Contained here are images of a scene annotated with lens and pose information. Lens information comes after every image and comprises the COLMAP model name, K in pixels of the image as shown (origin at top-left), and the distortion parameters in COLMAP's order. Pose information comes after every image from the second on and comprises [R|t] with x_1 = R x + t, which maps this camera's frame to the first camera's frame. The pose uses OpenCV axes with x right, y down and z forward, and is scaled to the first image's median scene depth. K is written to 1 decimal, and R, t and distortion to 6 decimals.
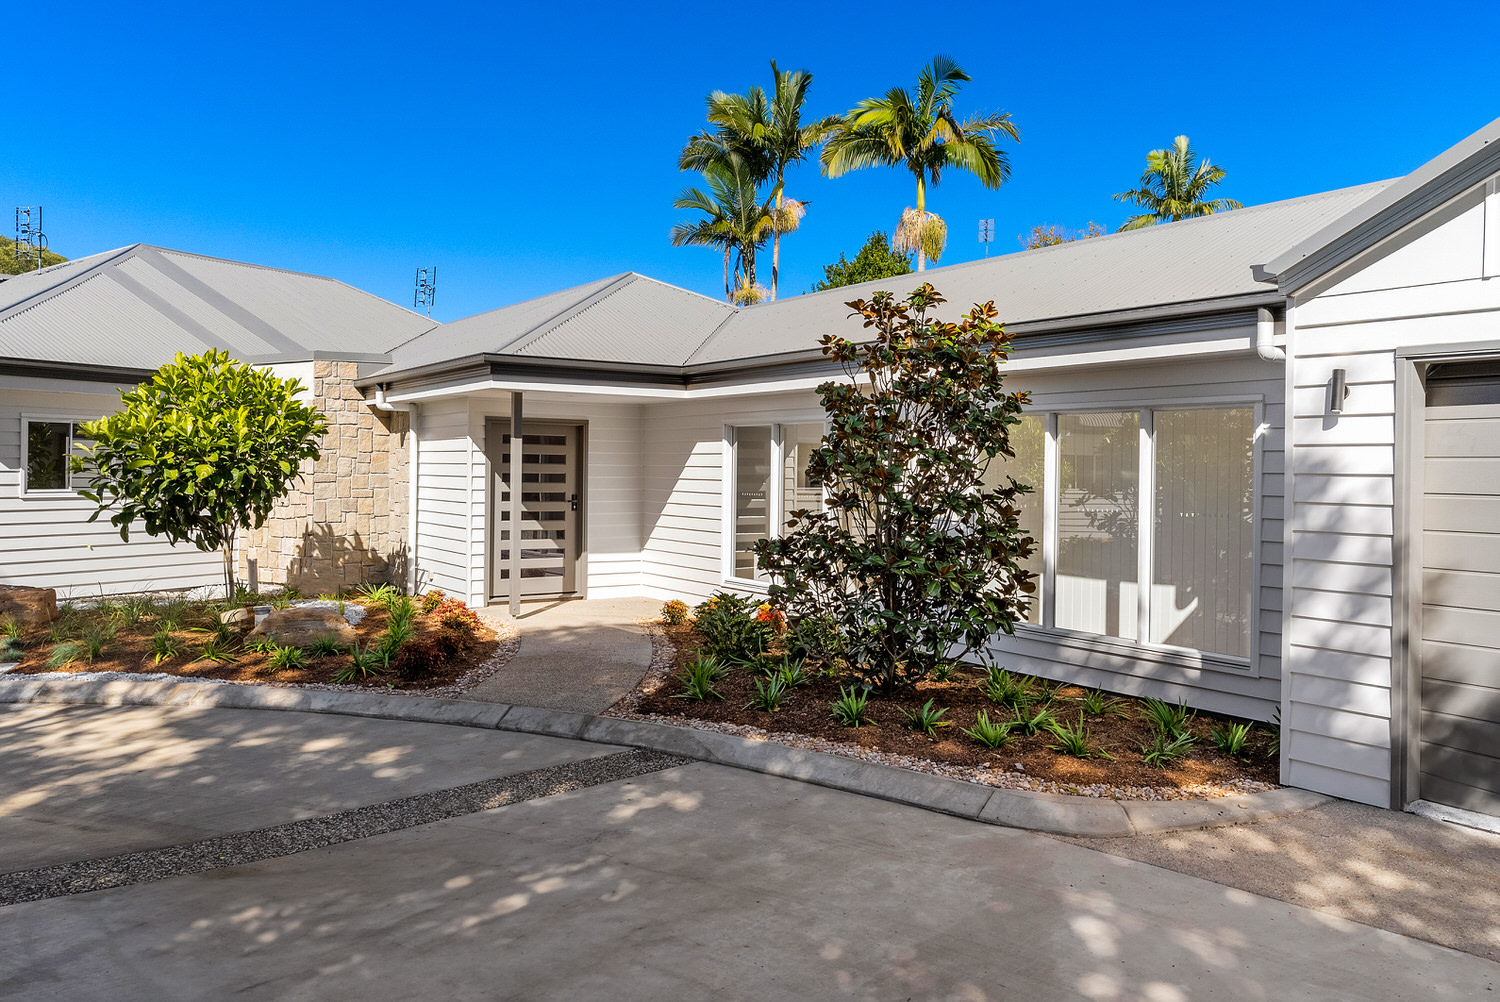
lens RADIAL K [[1092.0, 0, 751.4], [0, 1092.0, 495.1], [0, 0, 1]] dist [0.007844, 0.000915]
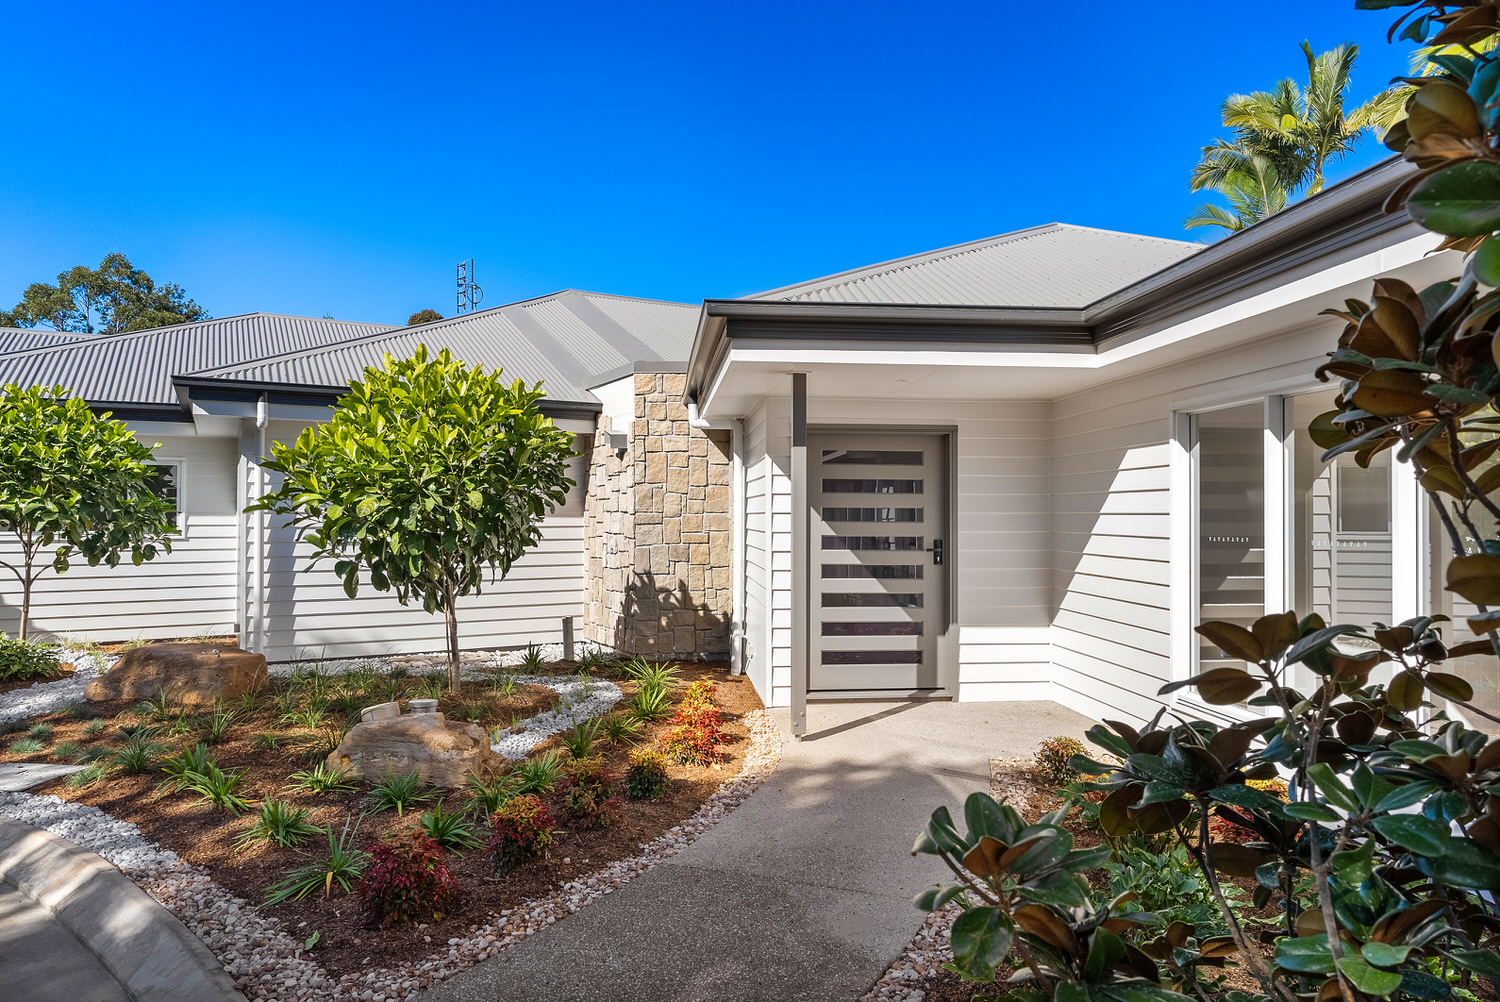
lens RADIAL K [[969.2, 0, 740.5], [0, 969.2, 506.5], [0, 0, 1]] dist [-0.006291, -0.001181]
pose [[0.867020, -0.014743, -0.498056, 0.025937], [-0.003227, 0.999375, -0.035202, 0.000598], [0.498263, 0.032128, 0.866430, 0.428711]]
